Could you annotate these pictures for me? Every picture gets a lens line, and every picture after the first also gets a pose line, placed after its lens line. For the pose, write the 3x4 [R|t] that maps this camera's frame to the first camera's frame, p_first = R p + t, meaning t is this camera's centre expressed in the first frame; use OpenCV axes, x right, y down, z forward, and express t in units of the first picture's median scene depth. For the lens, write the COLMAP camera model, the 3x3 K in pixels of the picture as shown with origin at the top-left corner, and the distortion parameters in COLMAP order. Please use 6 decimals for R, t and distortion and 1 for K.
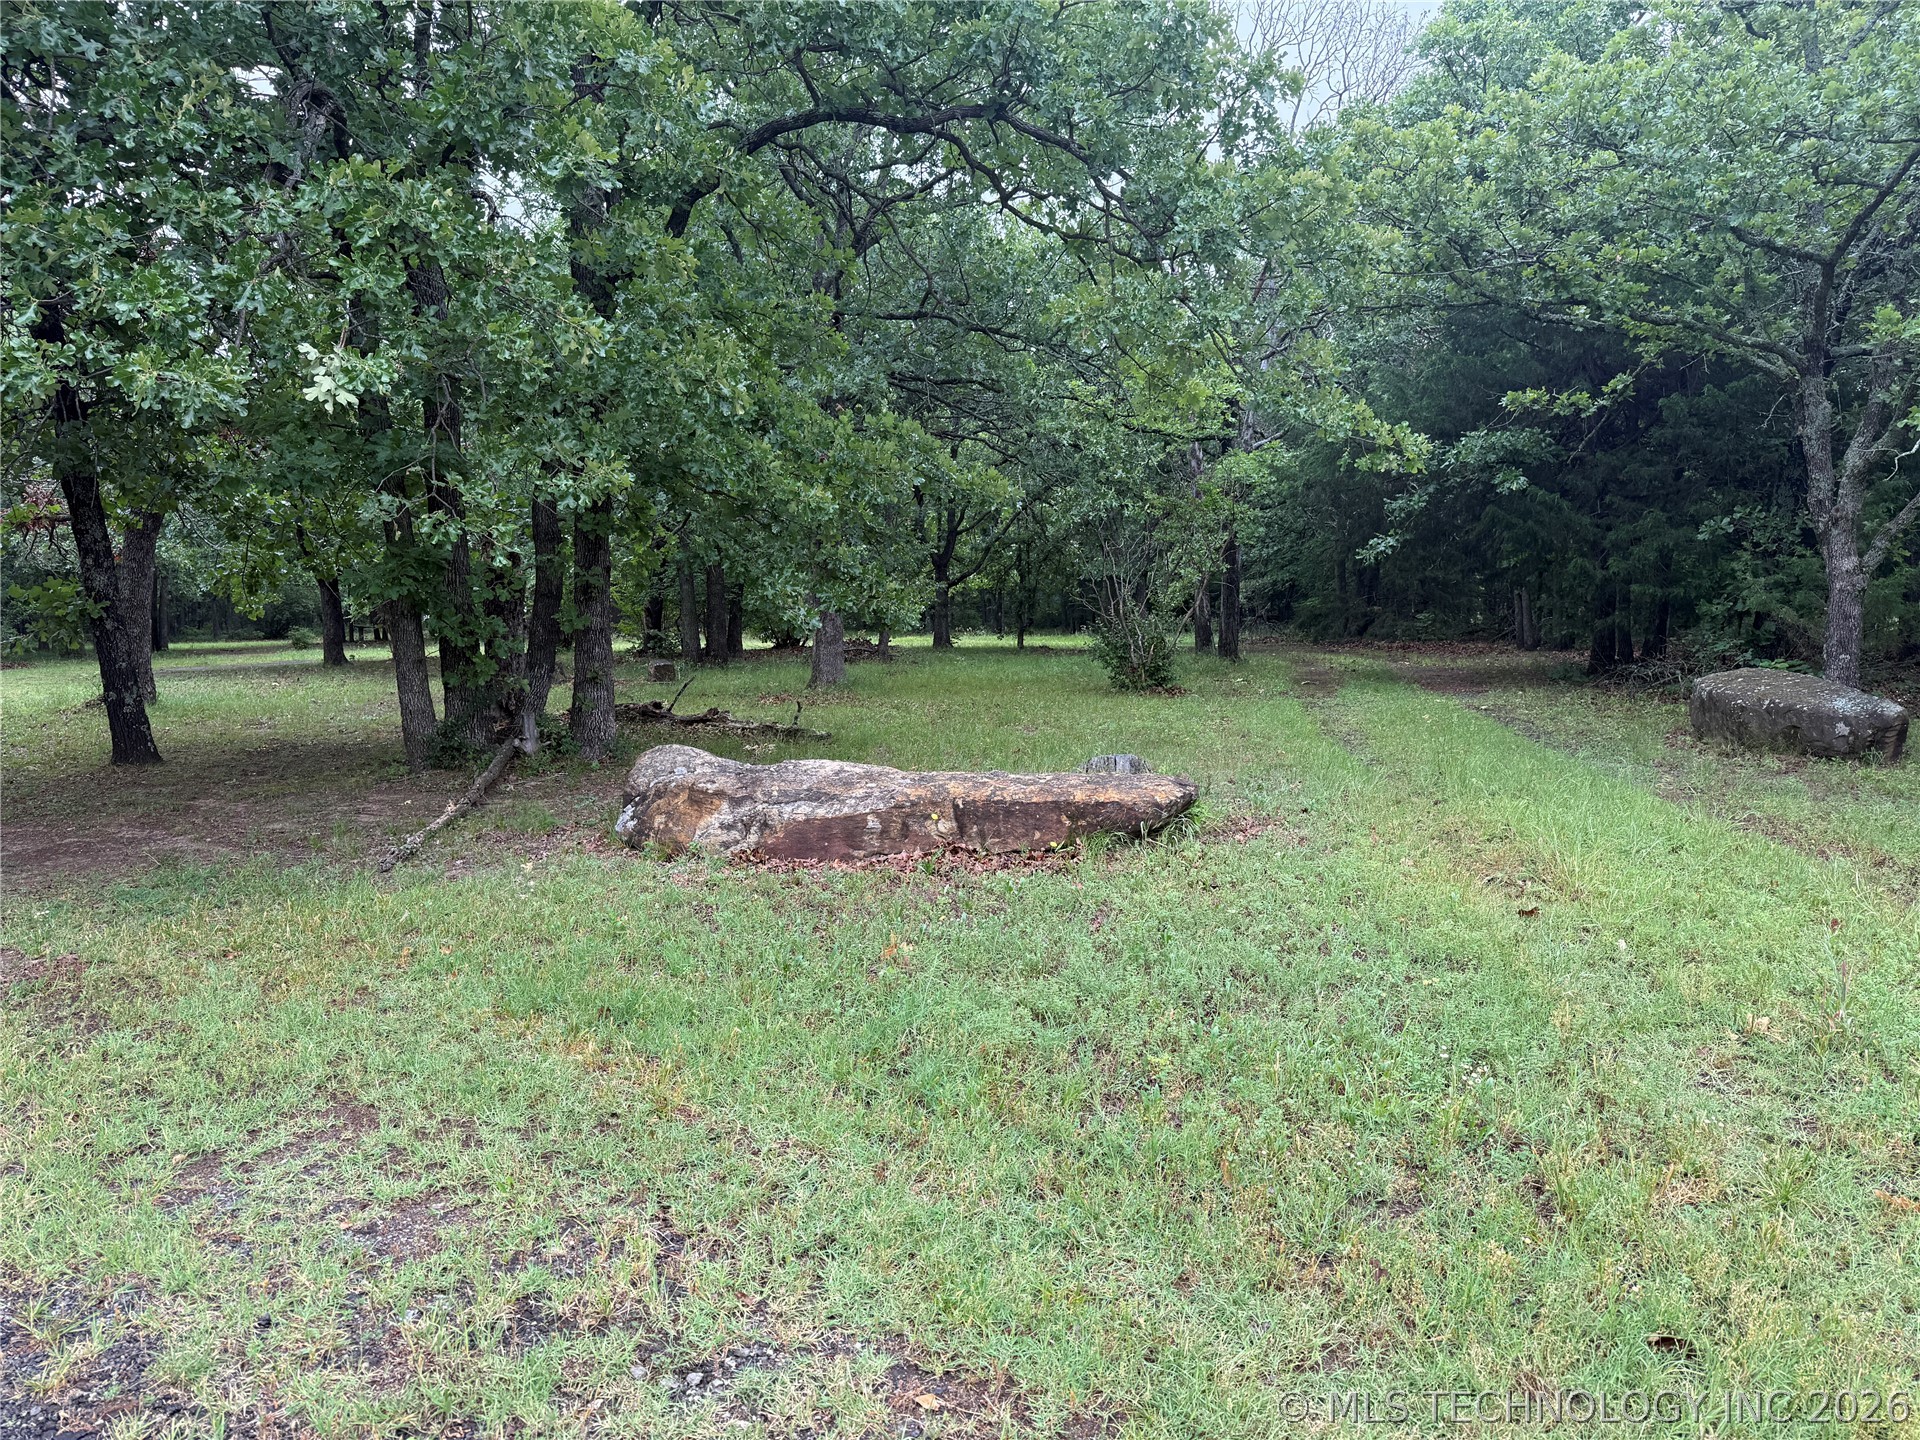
lens RADIAL K [[1335.7, 0, 962.4], [0, 1335.7, 747.2], [0, 0, 1]] dist [0.059553, -0.048736]
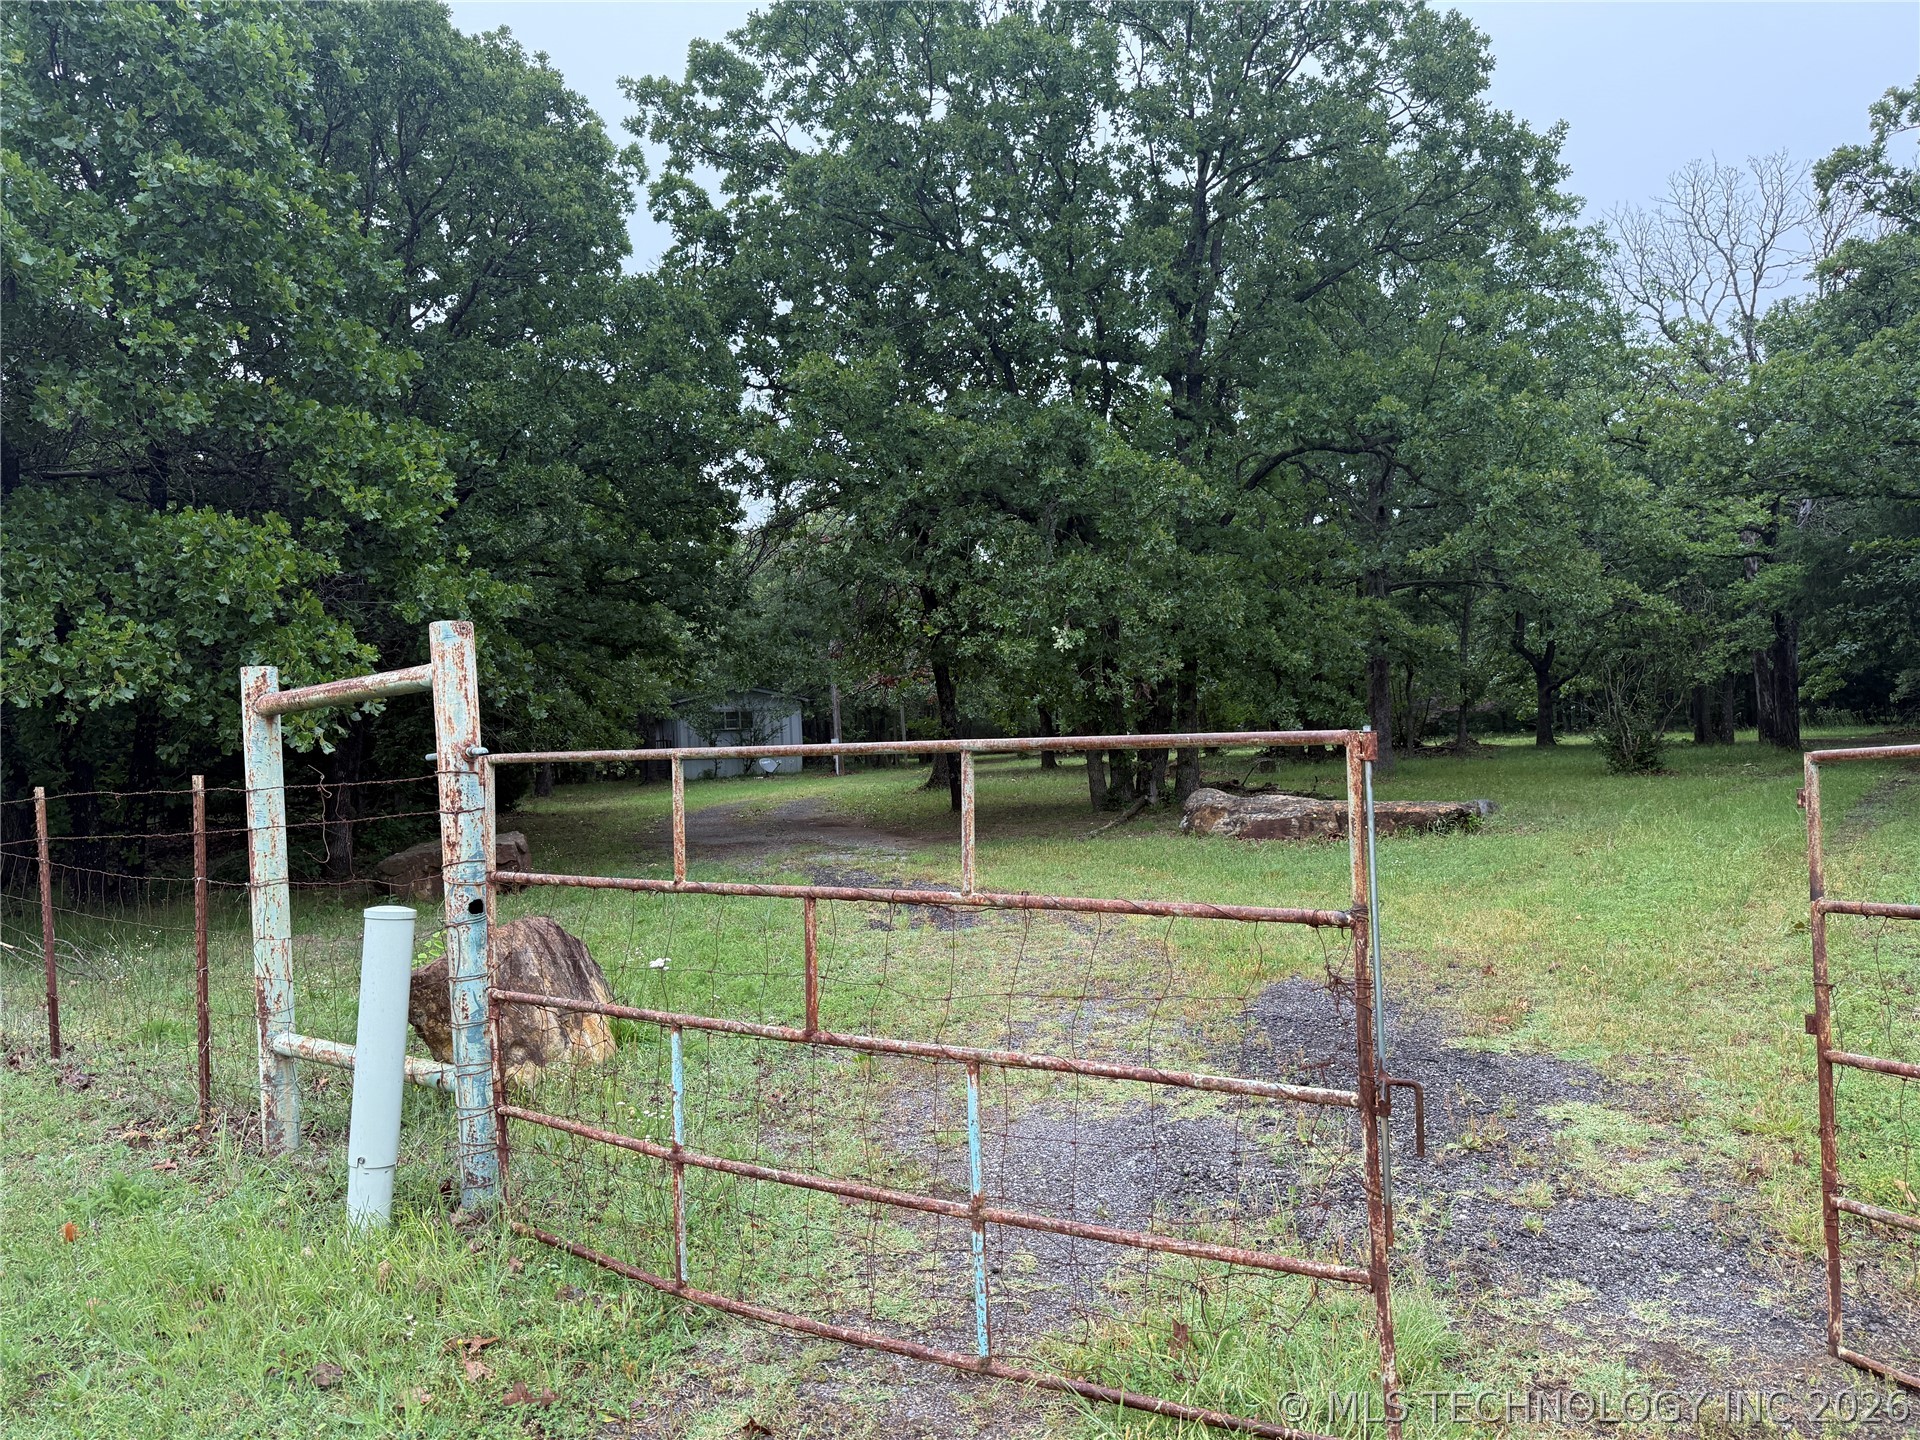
lens RADIAL K [[1335.7, 0, 962.4], [0, 1335.7, 747.2], [0, 0, 1]] dist [0.059553, -0.048736]
pose [[0.880845, -0.021043, -0.472937, 0.513569], [-0.017608, 0.996864, -0.077148, 0.121678], [0.473078, 0.076283, 0.877712, -1.187730]]
